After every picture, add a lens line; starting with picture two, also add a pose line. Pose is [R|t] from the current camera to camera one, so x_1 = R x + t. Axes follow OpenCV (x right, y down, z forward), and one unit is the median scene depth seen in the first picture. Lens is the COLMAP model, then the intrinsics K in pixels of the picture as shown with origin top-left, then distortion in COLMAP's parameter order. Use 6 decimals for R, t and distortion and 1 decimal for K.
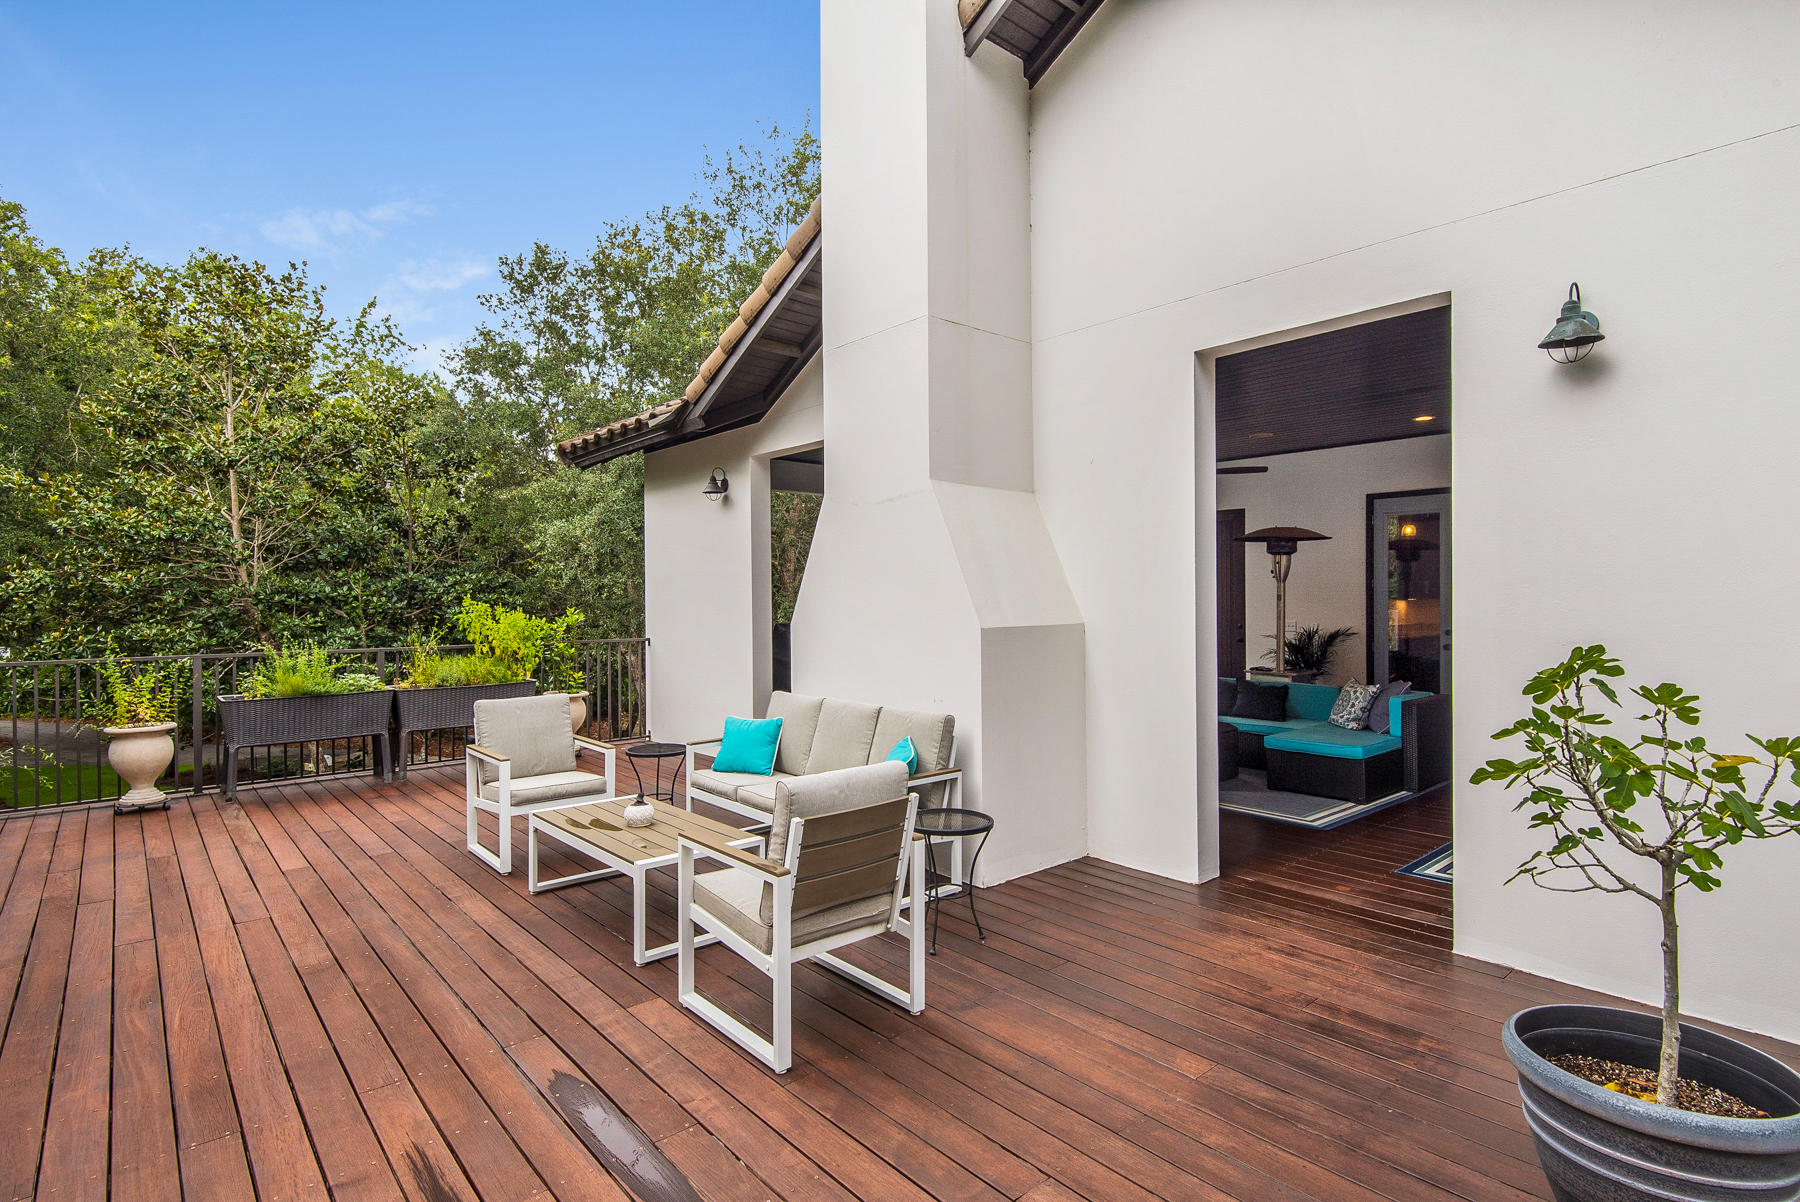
lens RADIAL K [[875.4, 0, 900.0], [0, 875.4, 601.0], [0, 0, 1]] dist [0.016125, -0.000246]
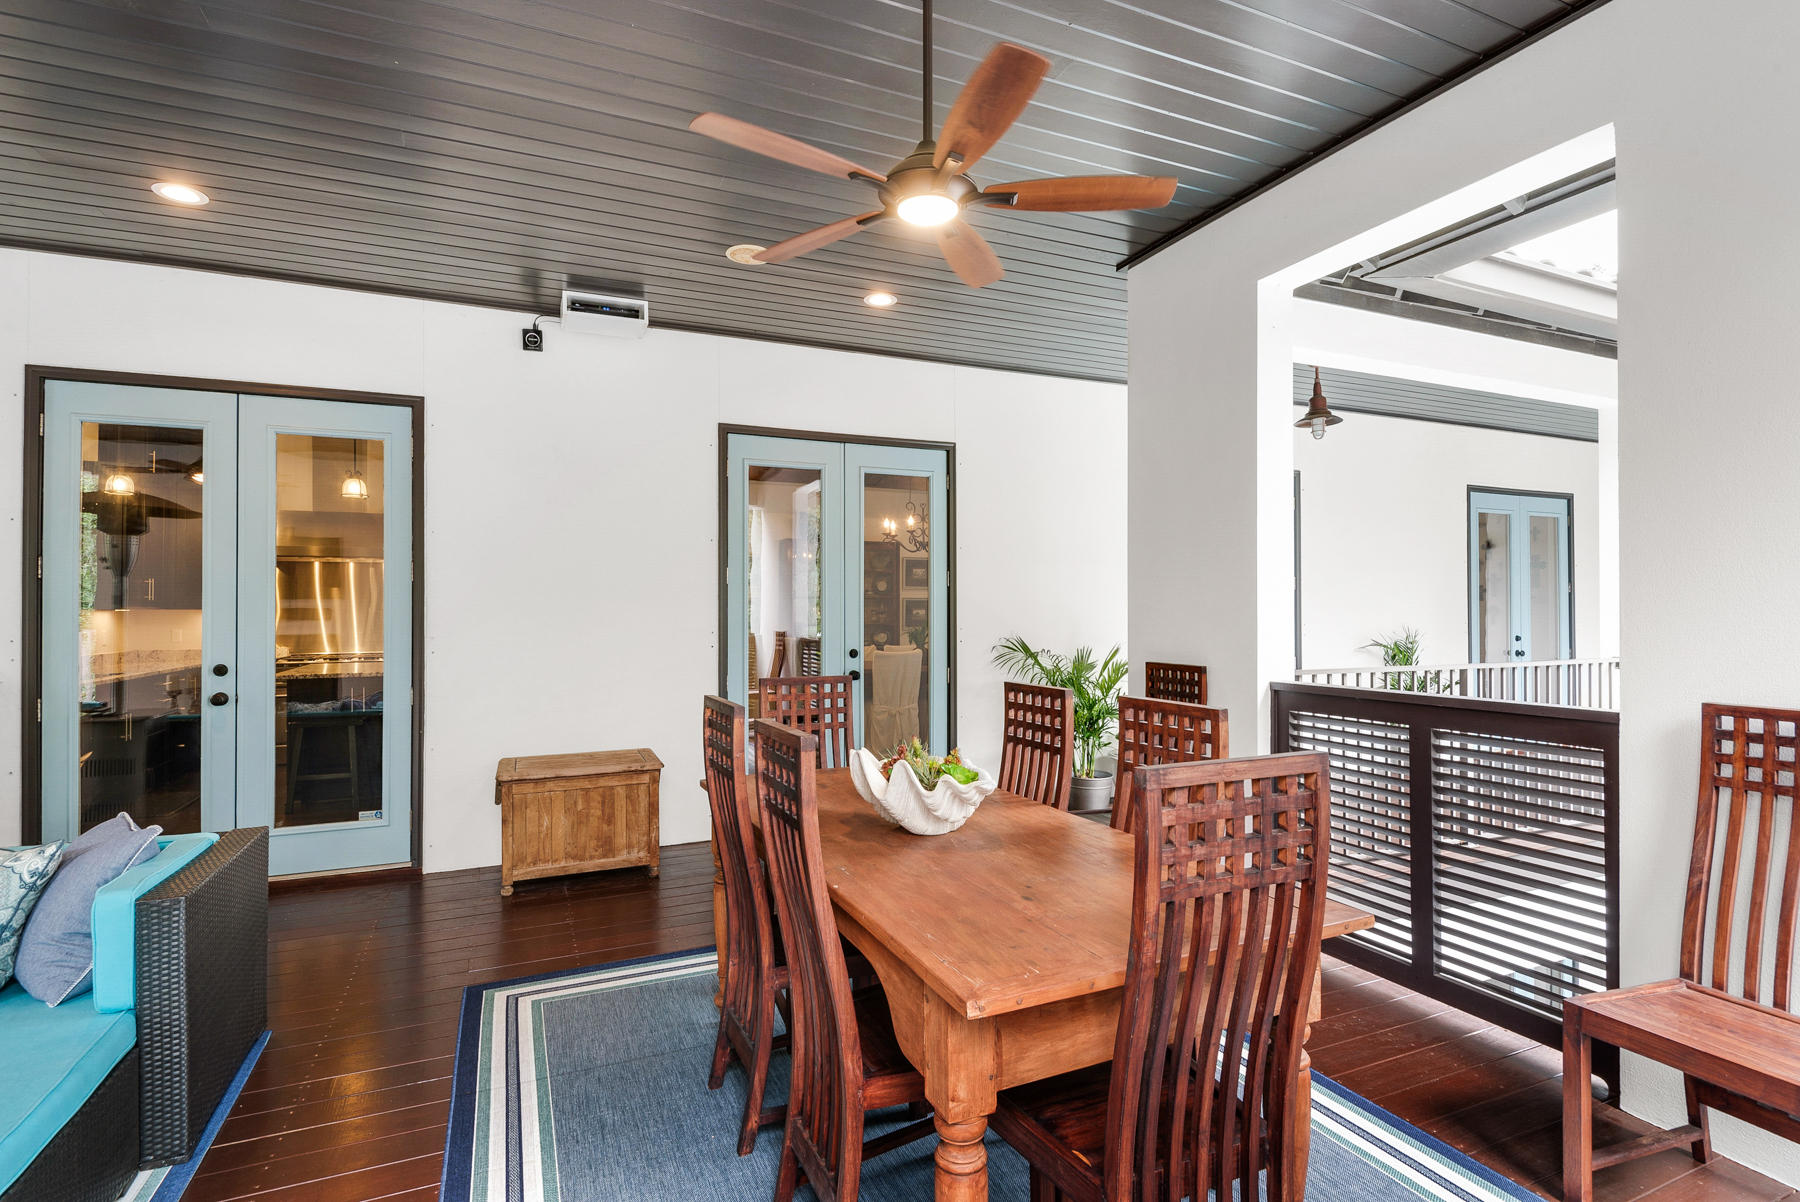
lens RADIAL K [[875.4, 0, 900.0], [0, 875.4, 601.0], [0, 0, 1]] dist [0.016125, -0.000246]
pose [[0.303617, 0.017380, 0.952636, 0.210425], [0.006360, 0.999774, -0.020267, 0.008628], [-0.952773, 0.012212, 0.303438, 0.389674]]
